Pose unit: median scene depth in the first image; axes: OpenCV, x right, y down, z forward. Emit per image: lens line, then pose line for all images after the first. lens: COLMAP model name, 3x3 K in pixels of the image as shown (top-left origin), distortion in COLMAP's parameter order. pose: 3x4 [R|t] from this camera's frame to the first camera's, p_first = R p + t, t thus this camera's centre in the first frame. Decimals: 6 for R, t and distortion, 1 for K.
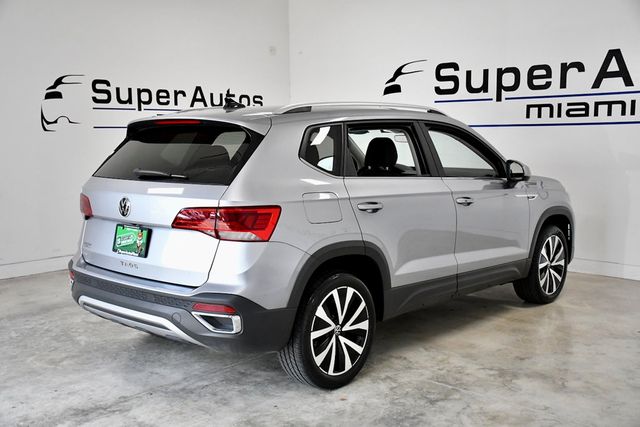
lens RADIAL K [[704.9, 0, 315.8], [0, 704.9, 213.0], [0, 0, 1]] dist [-0.013255, 0.306525]
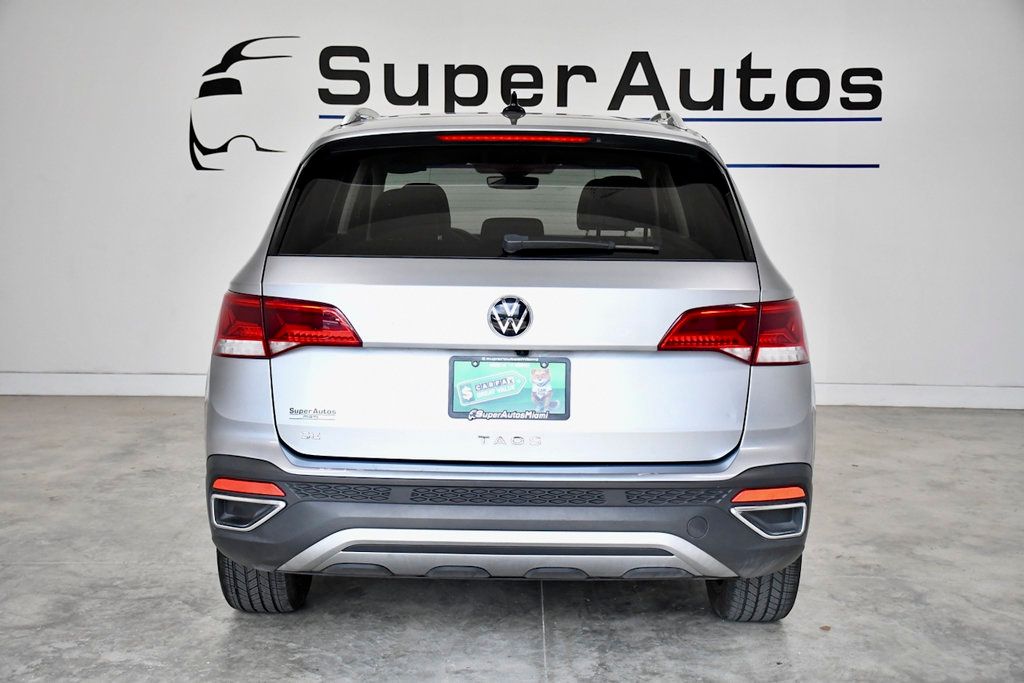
lens RADIAL K [[1292.0, 0, 503.8], [0, 1292.0, 342.5], [0, 0, 1]] dist [0.125945, 0.049291]
pose [[0.745829, -0.066433, 0.662817, -0.621510], [0.060601, 0.997655, 0.031802, -0.014465], [-0.663375, 0.016449, 0.748106, 0.266450]]
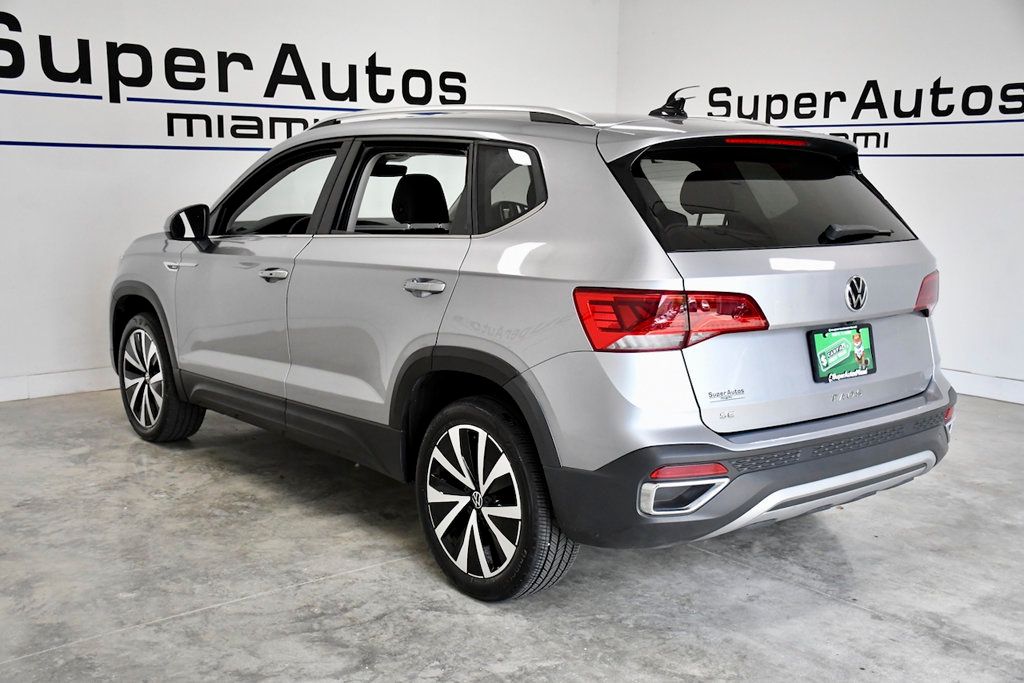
lens RADIAL K [[1127.8, 0, 505.2], [0, 1127.8, 340.7], [0, 0, 1]] dist [-0.013255, 0.306525]
pose [[0.149269, -0.144714, 0.978150, -0.883249], [0.100280, 0.986347, 0.130624, -0.086361], [-0.983699, 0.078591, 0.161743, 0.833599]]
